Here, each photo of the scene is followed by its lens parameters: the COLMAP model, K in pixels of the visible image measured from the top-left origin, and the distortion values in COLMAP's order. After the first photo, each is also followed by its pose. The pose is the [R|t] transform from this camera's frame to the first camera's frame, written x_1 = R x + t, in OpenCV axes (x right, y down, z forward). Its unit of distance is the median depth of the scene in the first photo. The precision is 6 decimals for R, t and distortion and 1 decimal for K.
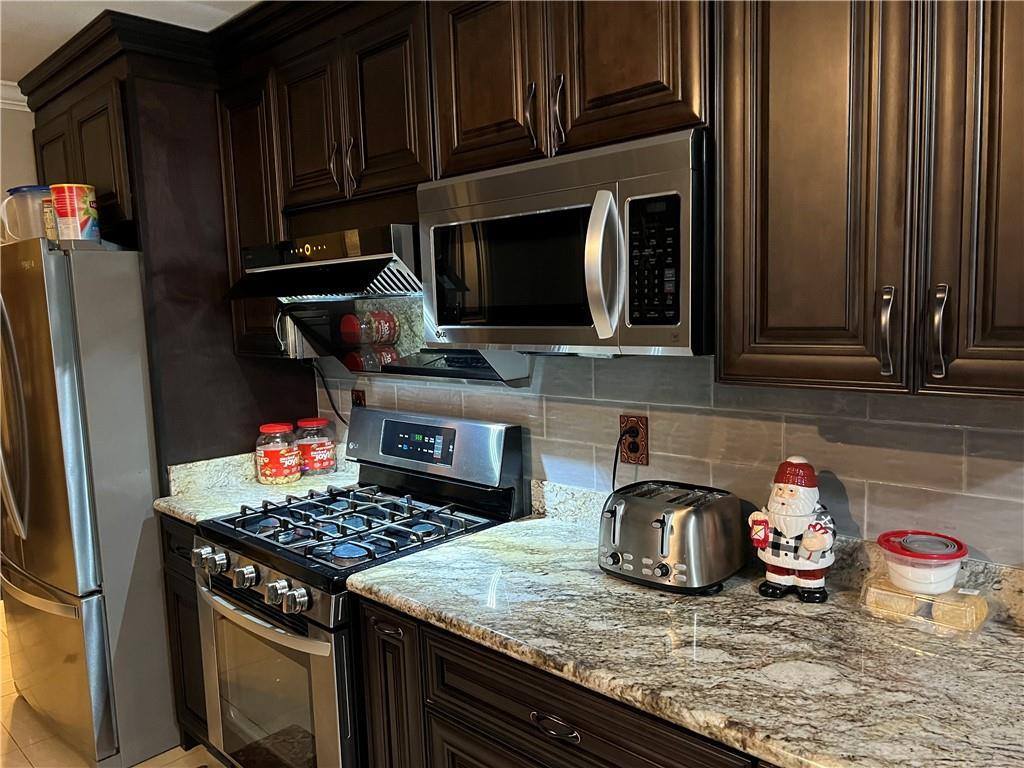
lens RADIAL K [[765.2, 0, 518.2], [0, 765.2, 389.6], [0, 0, 1]] dist [0.061936, -0.065146]
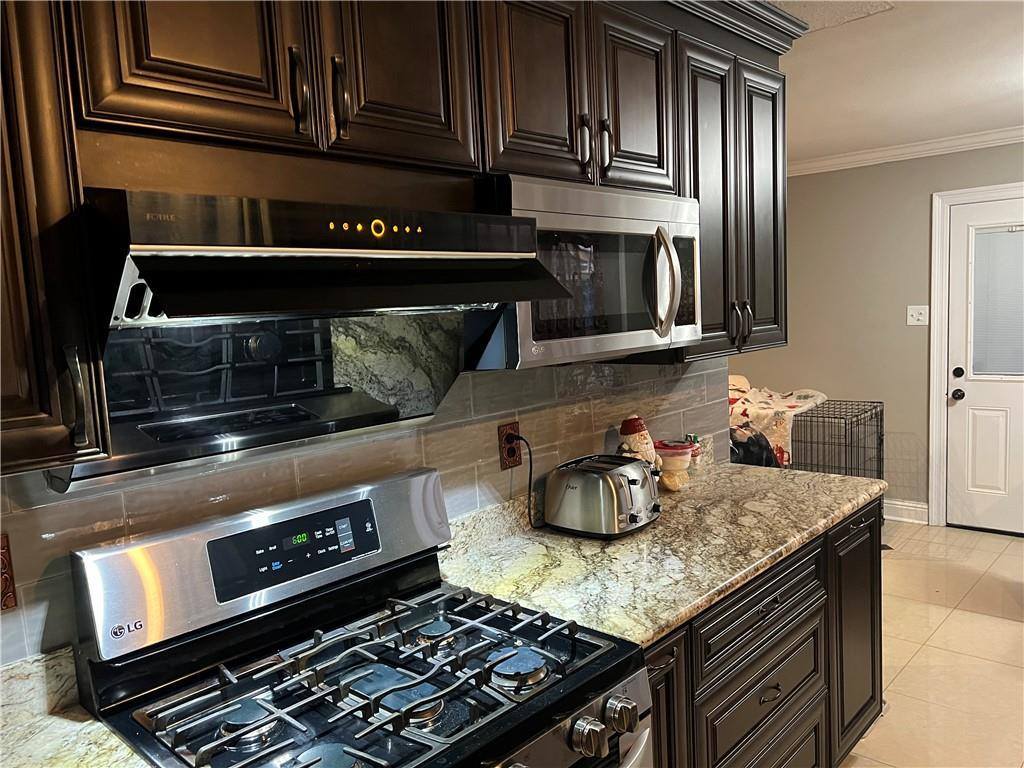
lens RADIAL K [[765.2, 0, 518.2], [0, 765.2, 389.6], [0, 0, 1]] dist [0.061936, -0.065146]
pose [[-0.018092, -0.074807, 0.997034, -1.001394], [0.168577, 0.982693, 0.076790, -0.101869], [-0.985522, 0.169466, -0.005168, 1.059961]]
